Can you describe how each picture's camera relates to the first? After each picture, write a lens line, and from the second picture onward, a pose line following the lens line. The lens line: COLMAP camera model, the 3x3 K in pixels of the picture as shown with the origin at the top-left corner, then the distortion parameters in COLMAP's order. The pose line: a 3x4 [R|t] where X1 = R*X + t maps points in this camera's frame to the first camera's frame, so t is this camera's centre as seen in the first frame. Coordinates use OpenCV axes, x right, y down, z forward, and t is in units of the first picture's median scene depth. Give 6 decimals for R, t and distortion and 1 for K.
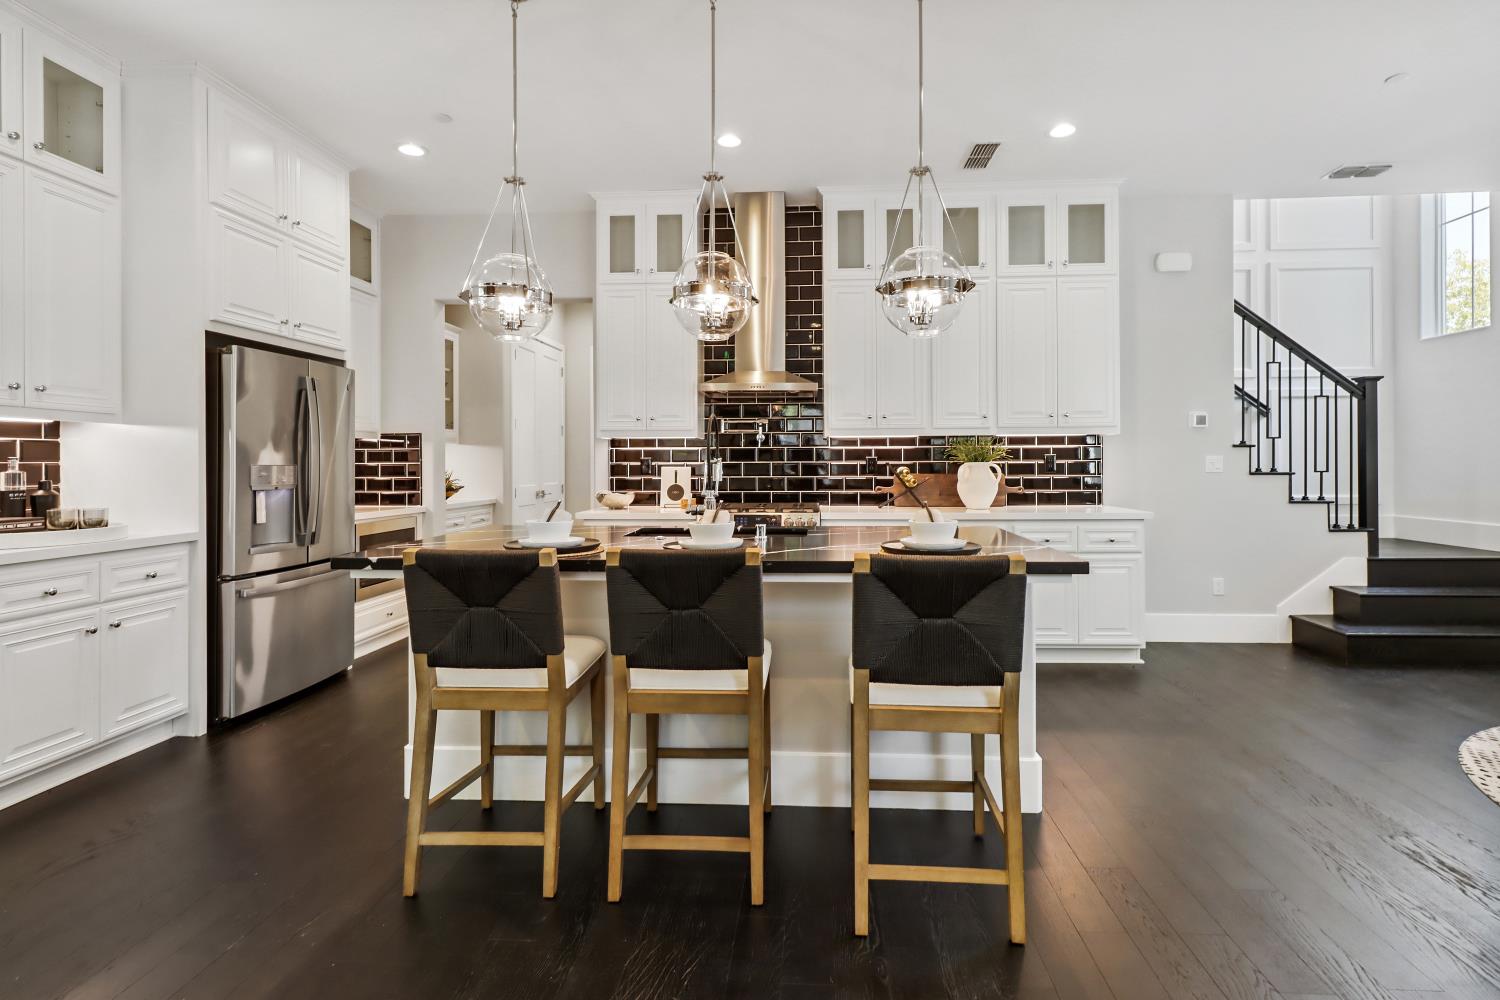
lens RADIAL K [[711.6, 0, 773.8], [0, 711.6, 461.9], [0, 0, 1]] dist [0.000898, 0.000677]
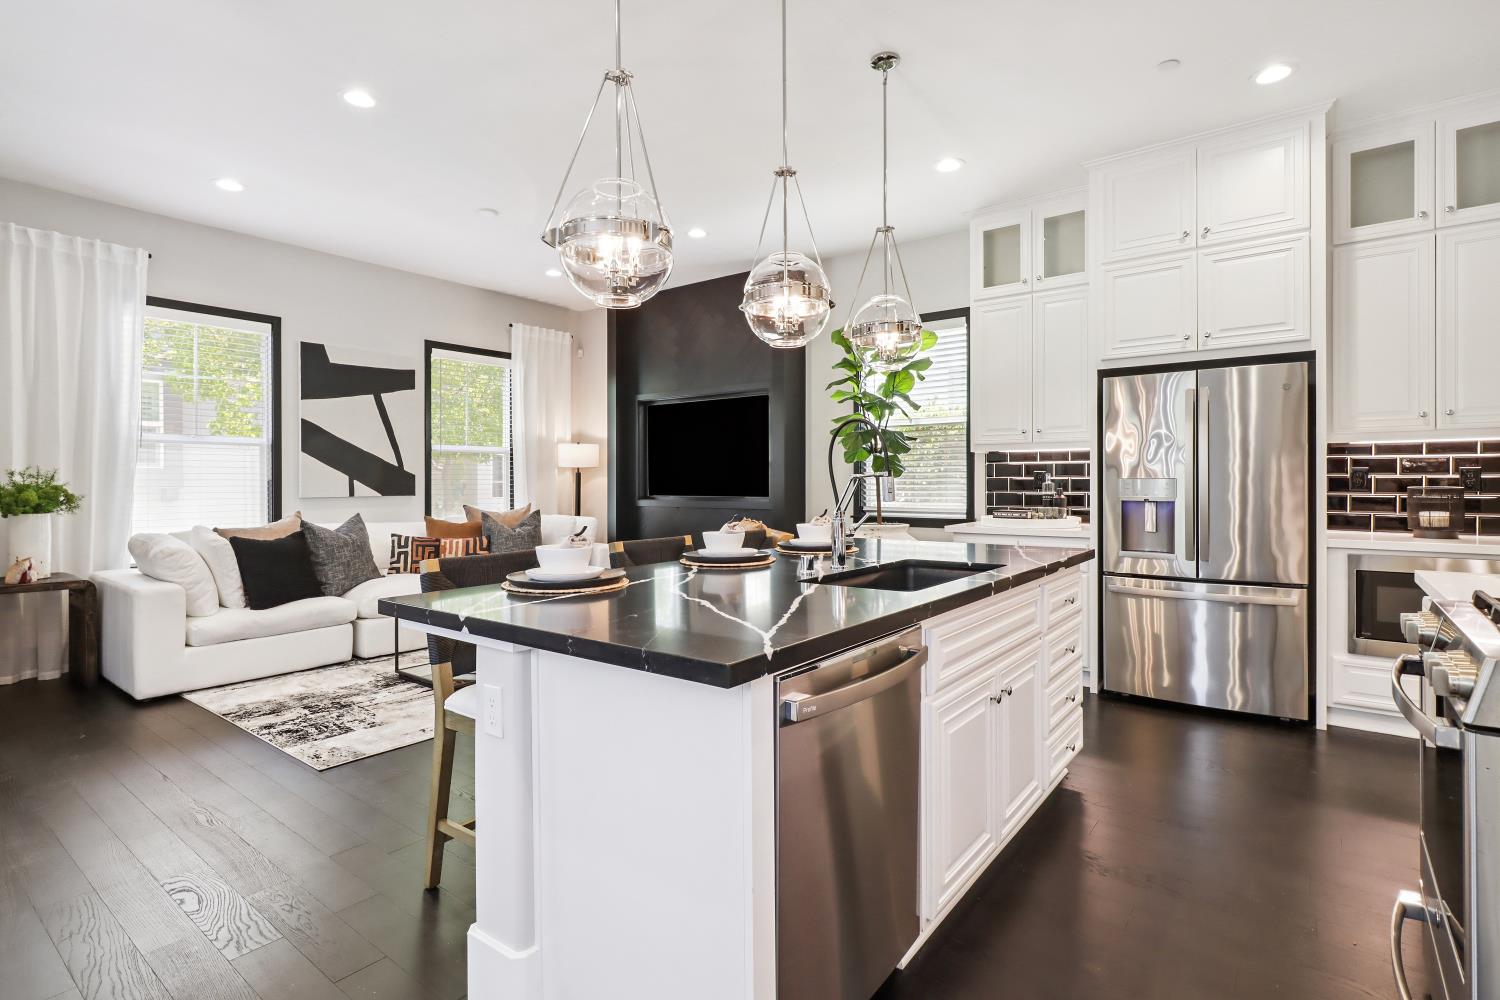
lens RADIAL K [[732.6, 0, 754.9], [0, 732.6, 482.0], [0, 0, 1]] dist [0.002063, 0.000248]
pose [[-0.561755, 0.006376, -0.827279, 0.413526], [0.007090, 0.999971, 0.002892, 0.001741], [0.827273, -0.004241, -0.561784, 0.845822]]
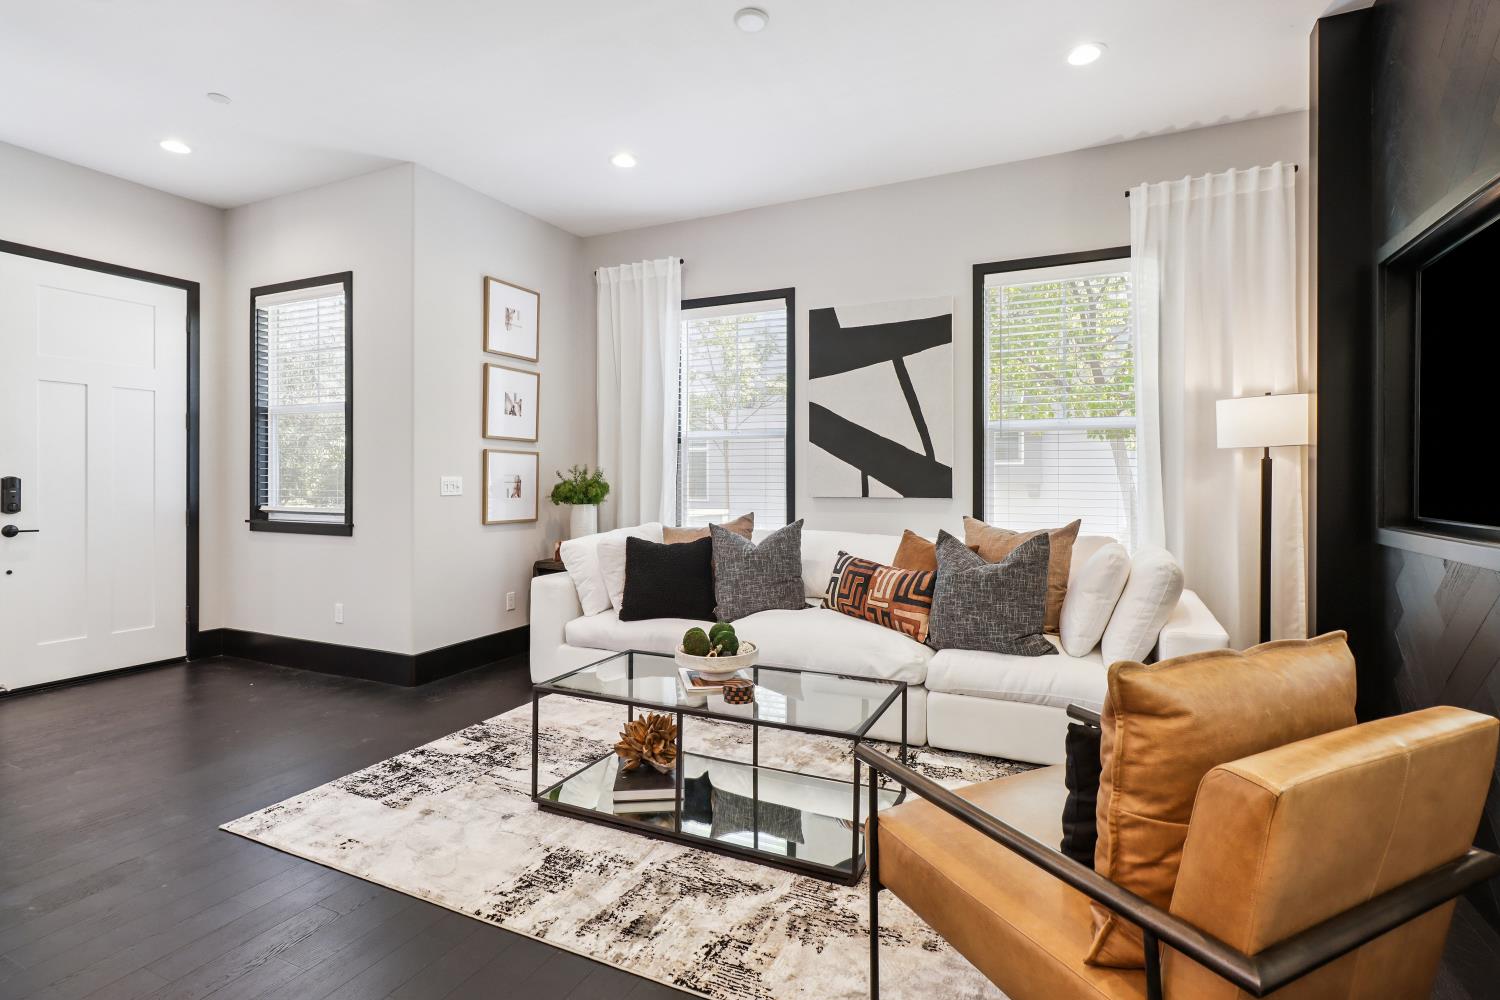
lens RADIAL K [[723.8, 0, 754.4], [0, 723.8, 480.2], [0, 0, 1]] dist [-0.001126, 0.000836]
pose [[-0.925587, 0.003476, 0.378520, -0.468665], [0.002637, 0.999993, -0.002736, 0.005206], [-0.378527, -0.001534, -0.925589, 0.502784]]
